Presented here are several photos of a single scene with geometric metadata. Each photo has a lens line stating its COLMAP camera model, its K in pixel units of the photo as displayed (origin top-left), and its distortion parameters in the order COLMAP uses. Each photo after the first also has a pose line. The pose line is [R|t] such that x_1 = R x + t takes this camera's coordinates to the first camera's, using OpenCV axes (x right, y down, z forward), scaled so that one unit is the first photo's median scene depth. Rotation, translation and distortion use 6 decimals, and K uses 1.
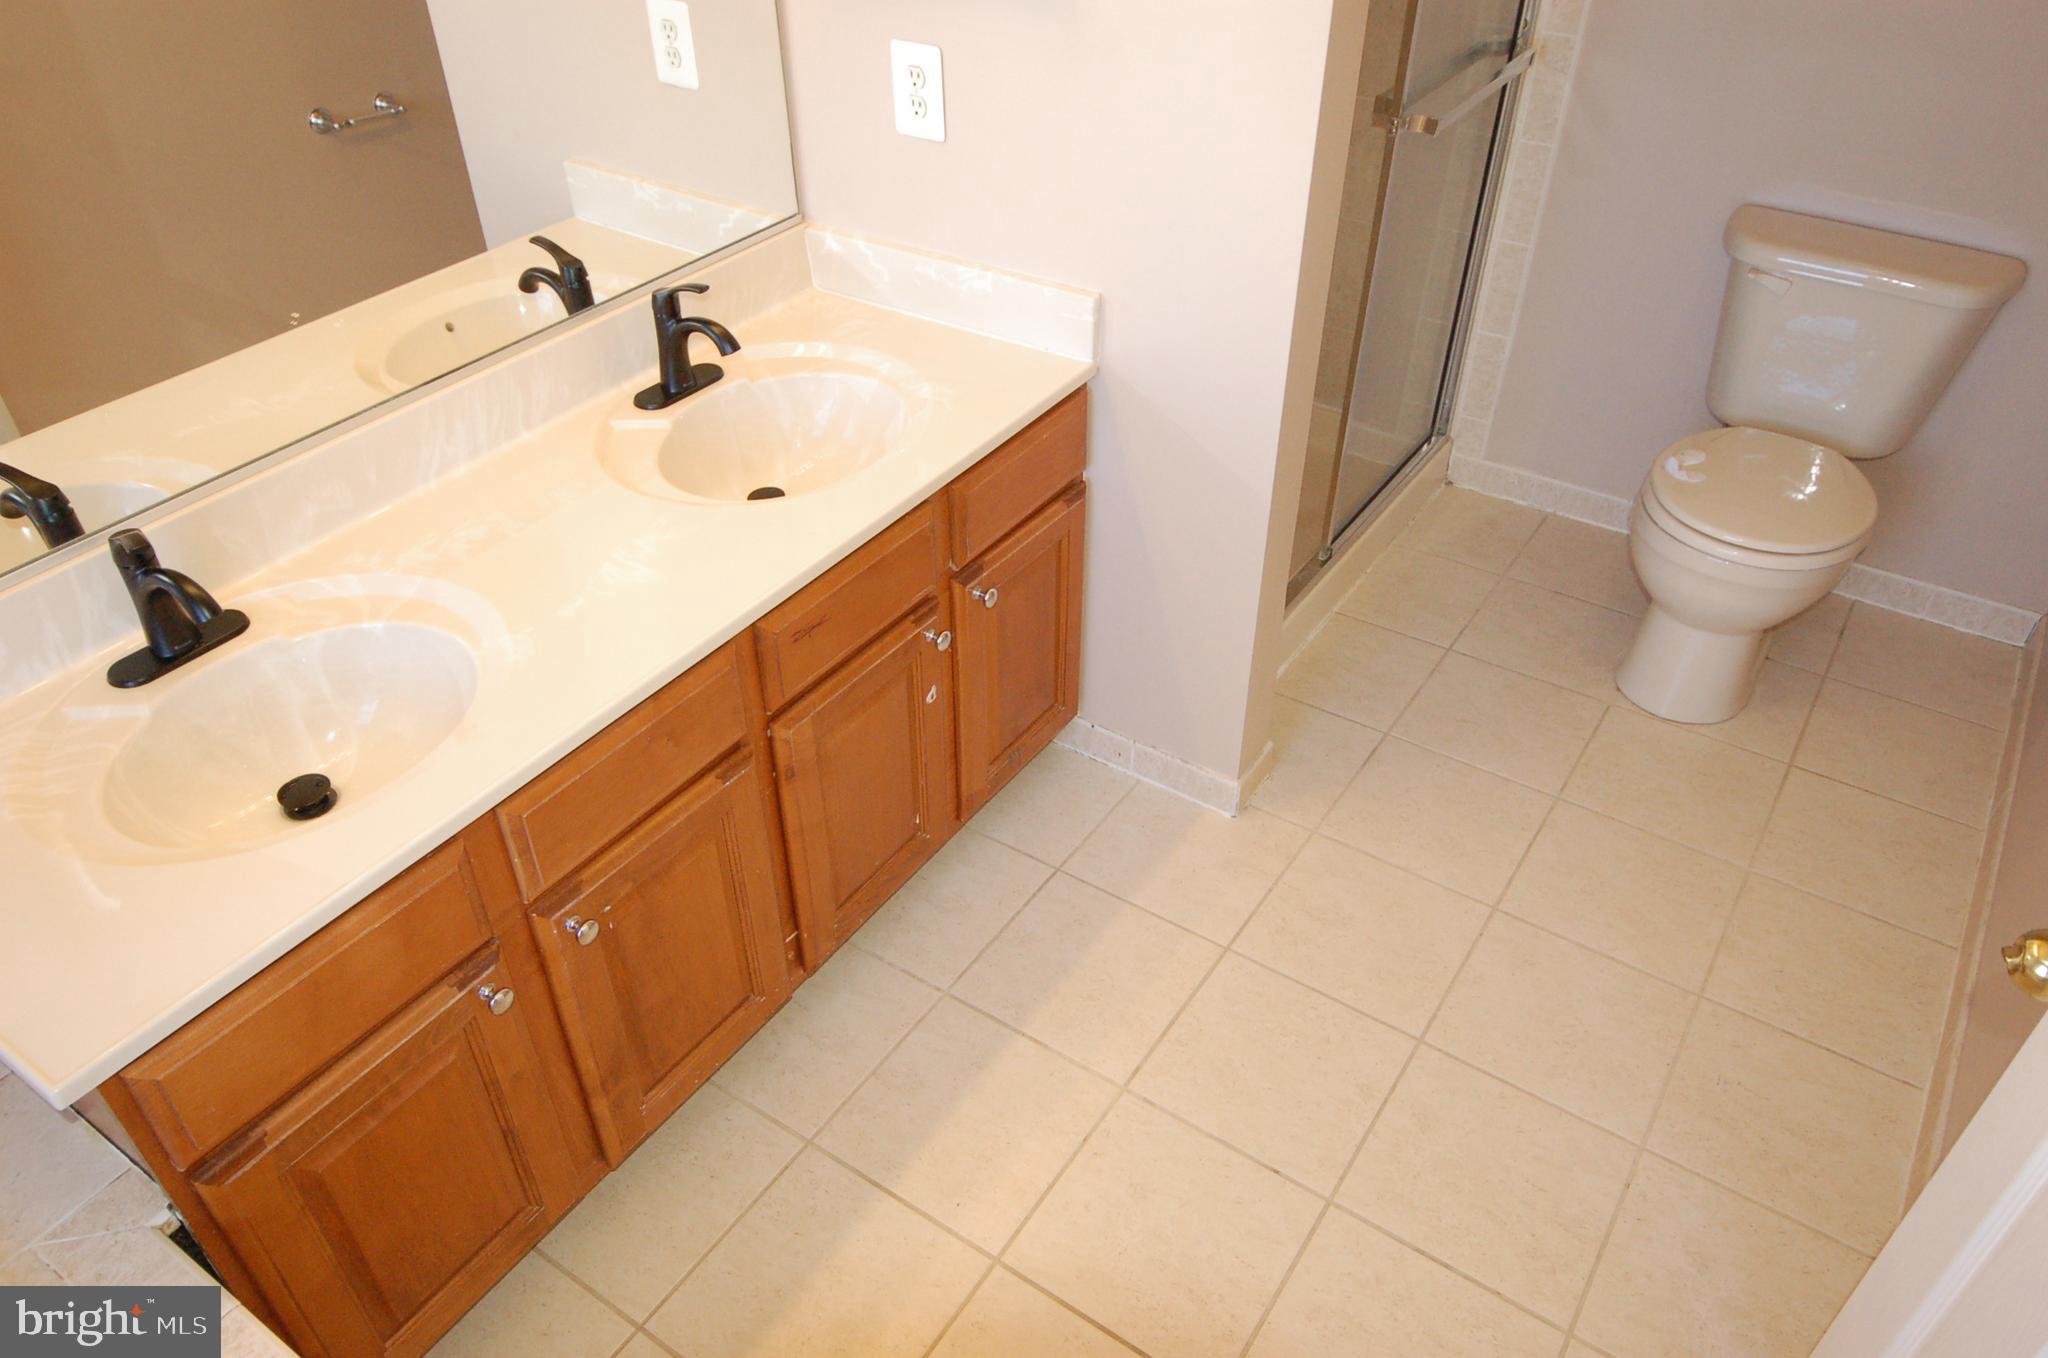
lens RADIAL K [[1428.5, 0, 1015.5], [0, 1428.5, 686.5], [0, 0, 1]] dist [0.026232, -0.014217]
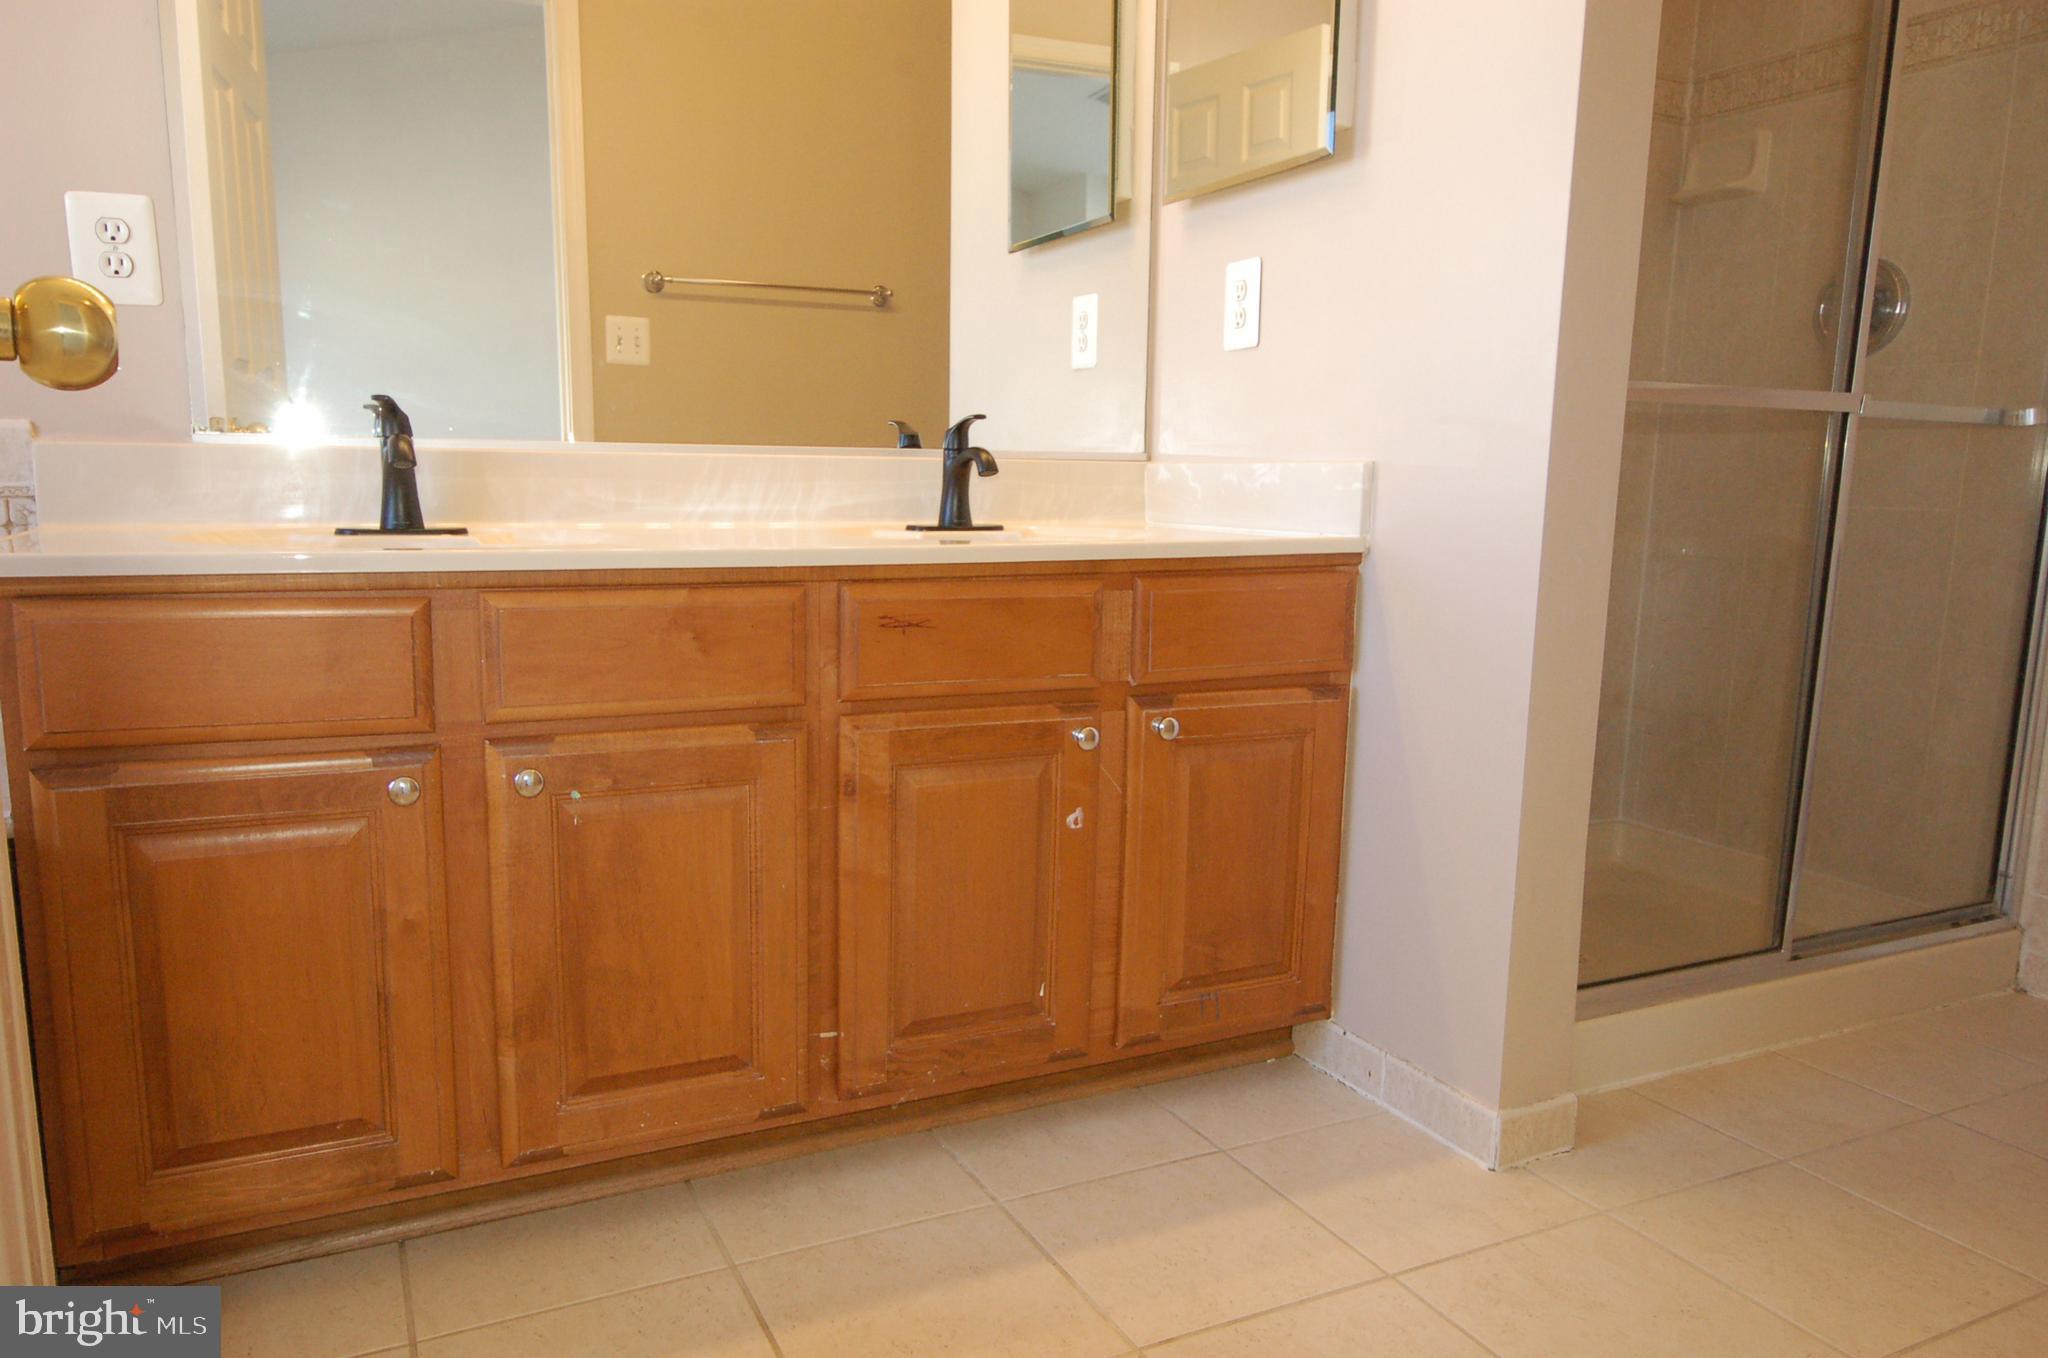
lens RADIAL K [[1428.5, 0, 1034.0], [0, 1428.5, 686.2], [0, 0, 1]] dist [0.026232, -0.014217]
pose [[0.872749, 0.092666, -0.479294, 0.321492], [-0.319283, 0.851059, -0.416842, 0.301650], [0.369280, 0.516829, 0.772347, 0.275717]]
